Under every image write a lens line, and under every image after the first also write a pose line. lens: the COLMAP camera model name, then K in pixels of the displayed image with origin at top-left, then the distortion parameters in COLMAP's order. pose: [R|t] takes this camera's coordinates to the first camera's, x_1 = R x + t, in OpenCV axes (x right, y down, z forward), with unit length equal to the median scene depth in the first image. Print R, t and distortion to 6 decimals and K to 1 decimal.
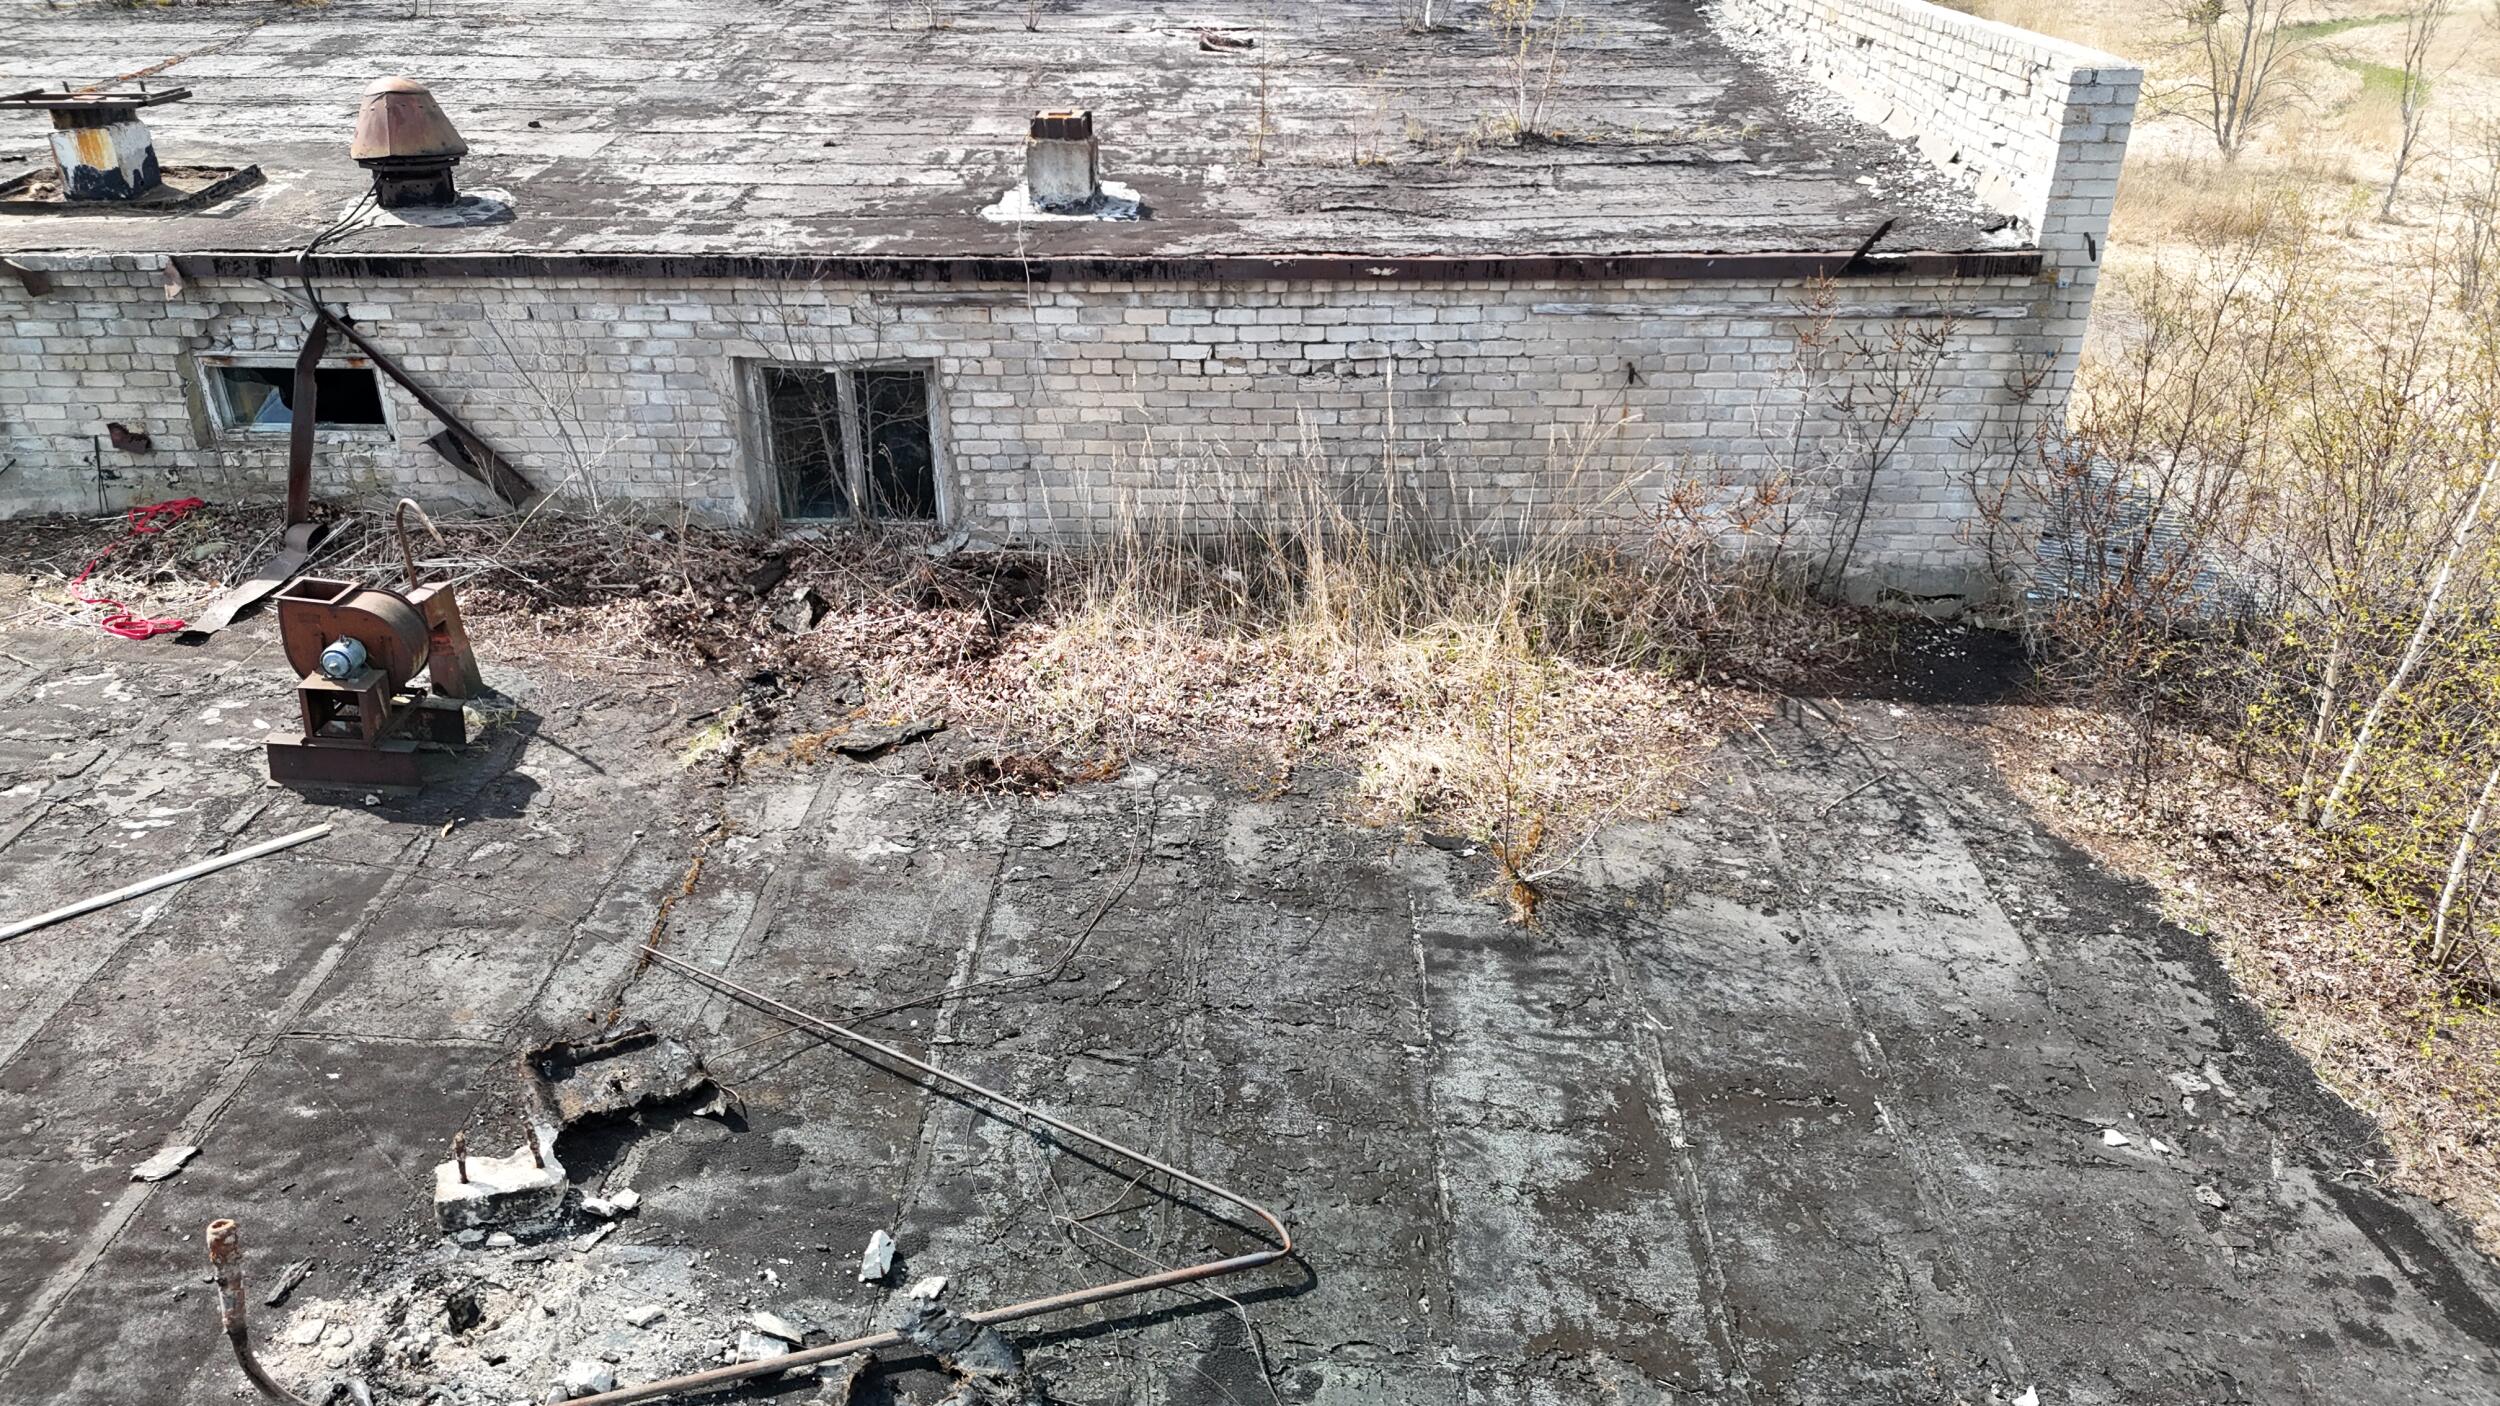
lens RADIAL K [[1867.7, 0, 1250.0], [0, 1867.7, 703.0], [0, 0, 1]] dist [0.129685, -0.142006]
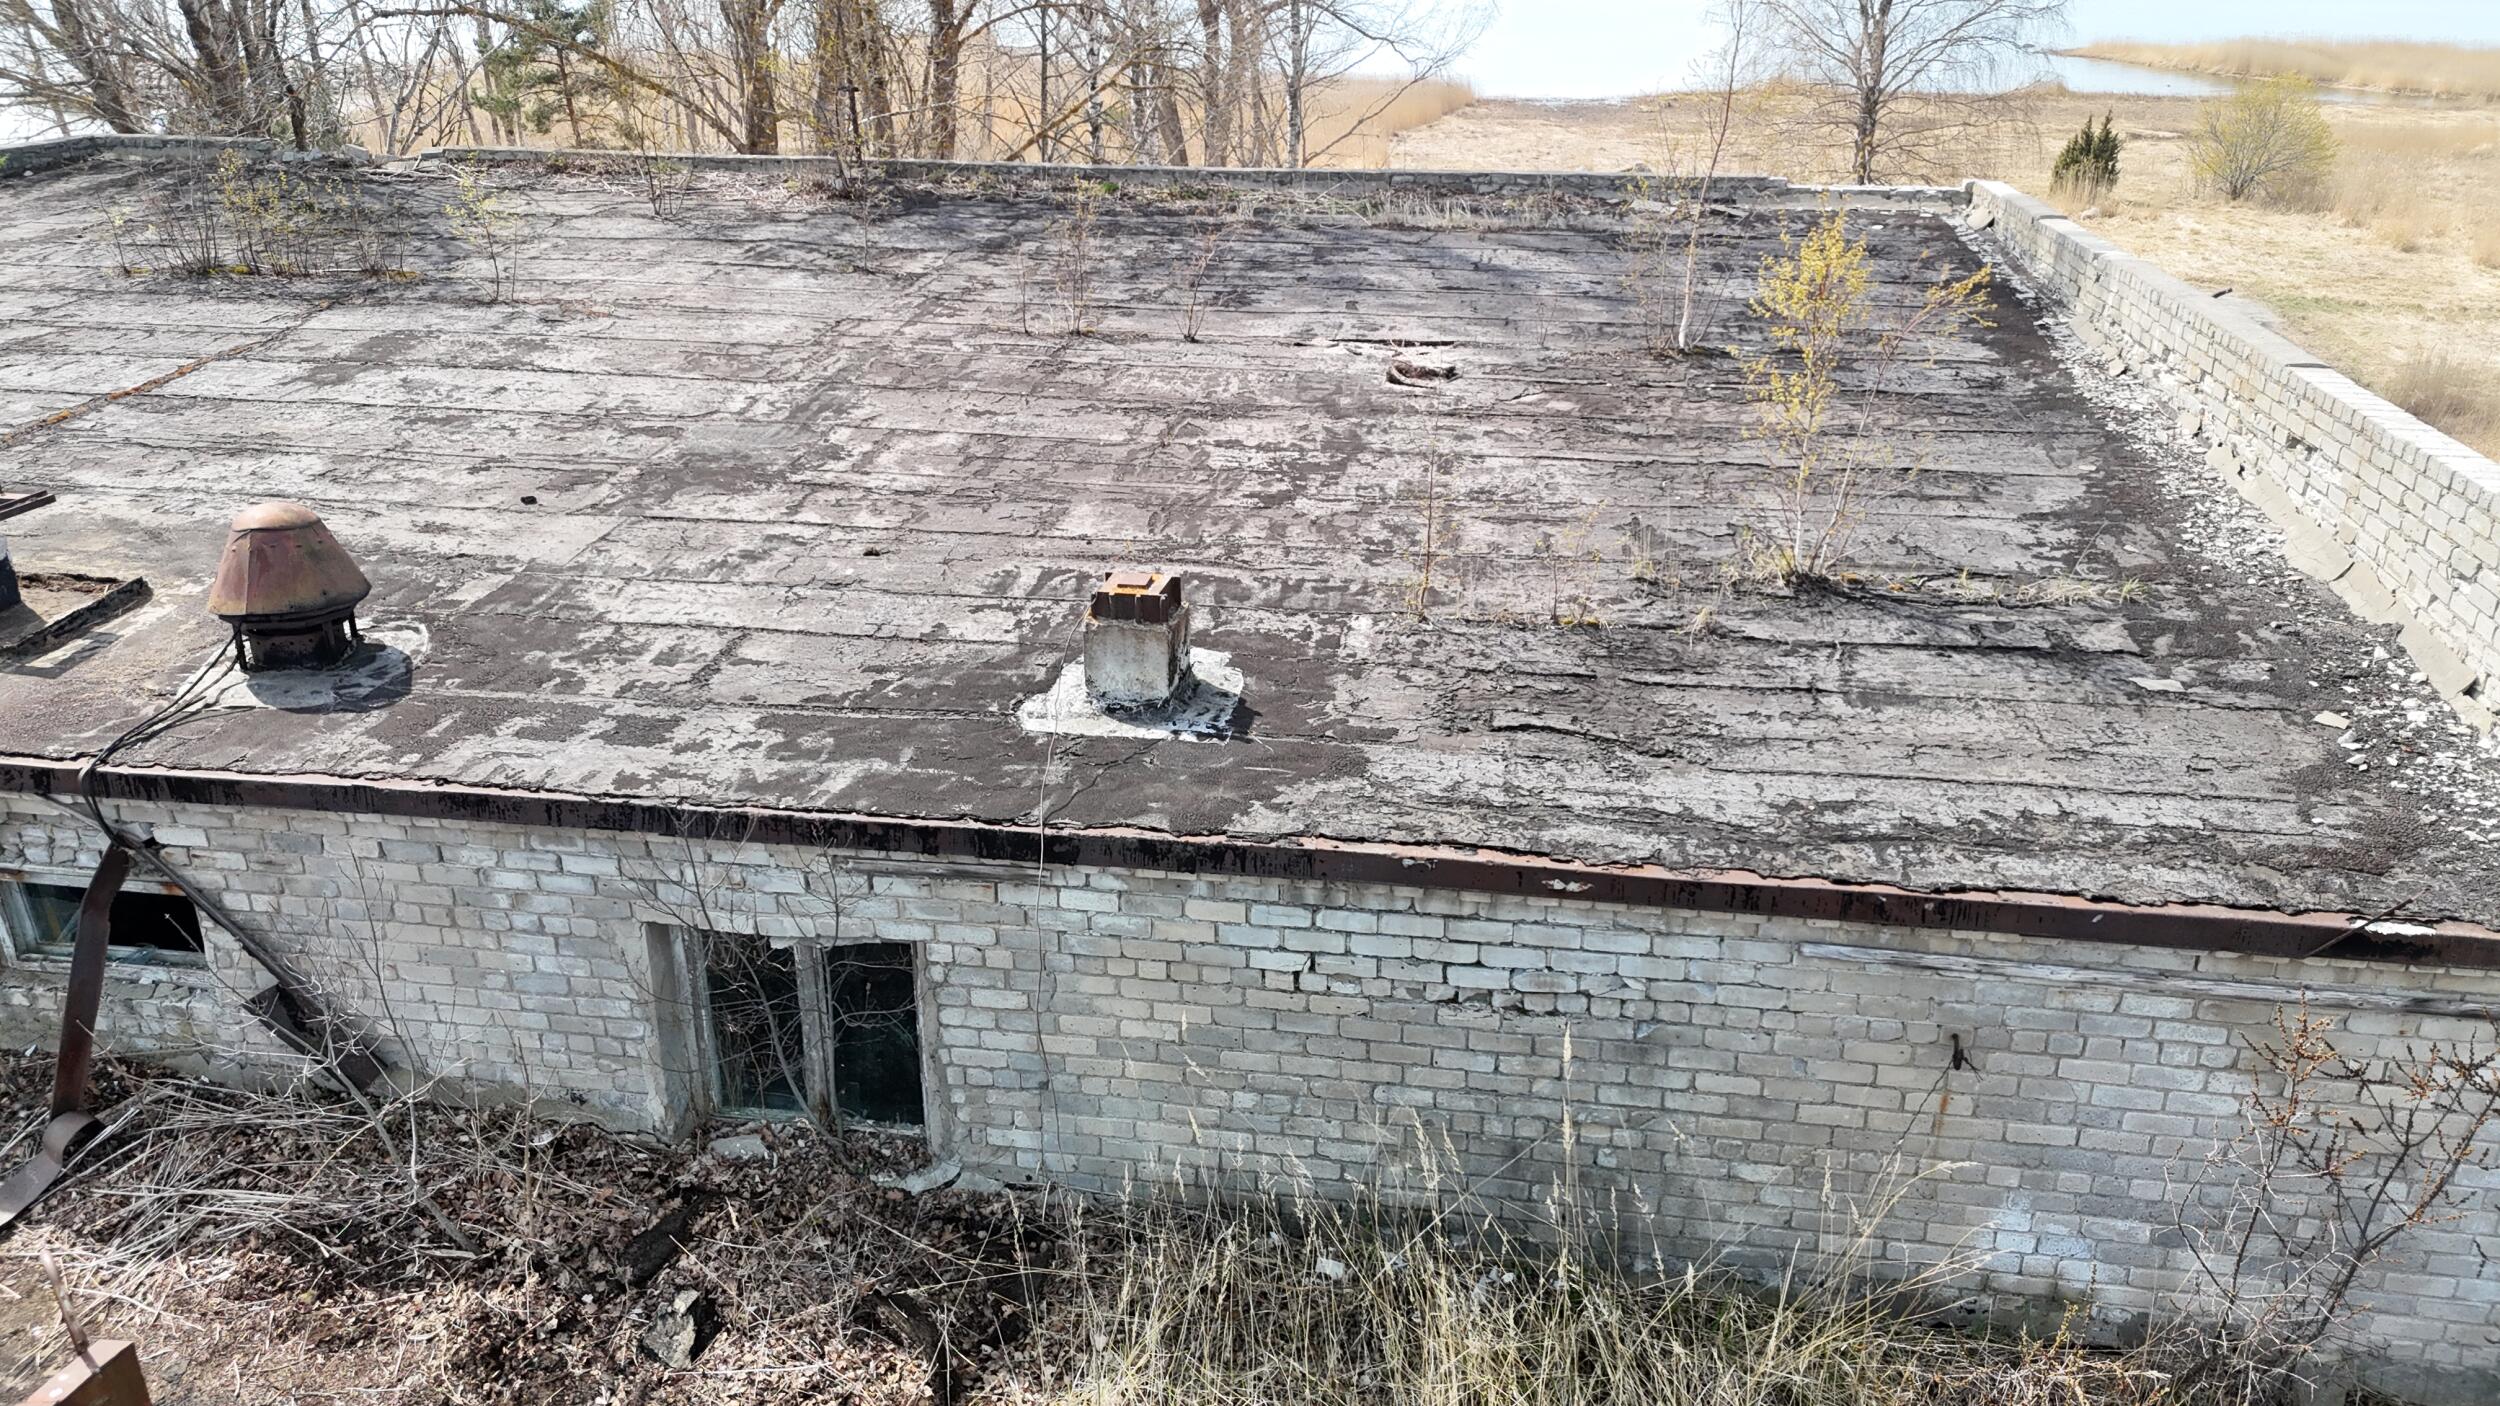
lens RADIAL K [[1867.7, 0, 1250.0], [0, 1867.7, 703.0], [0, 0, 1]] dist [0.129685, -0.142006]
pose [[0.989983, 0.056032, -0.129592, 0.039064], [-0.063507, 0.996504, -0.054284, -0.234480], [0.126097, 0.061971, 0.990080, 0.308205]]
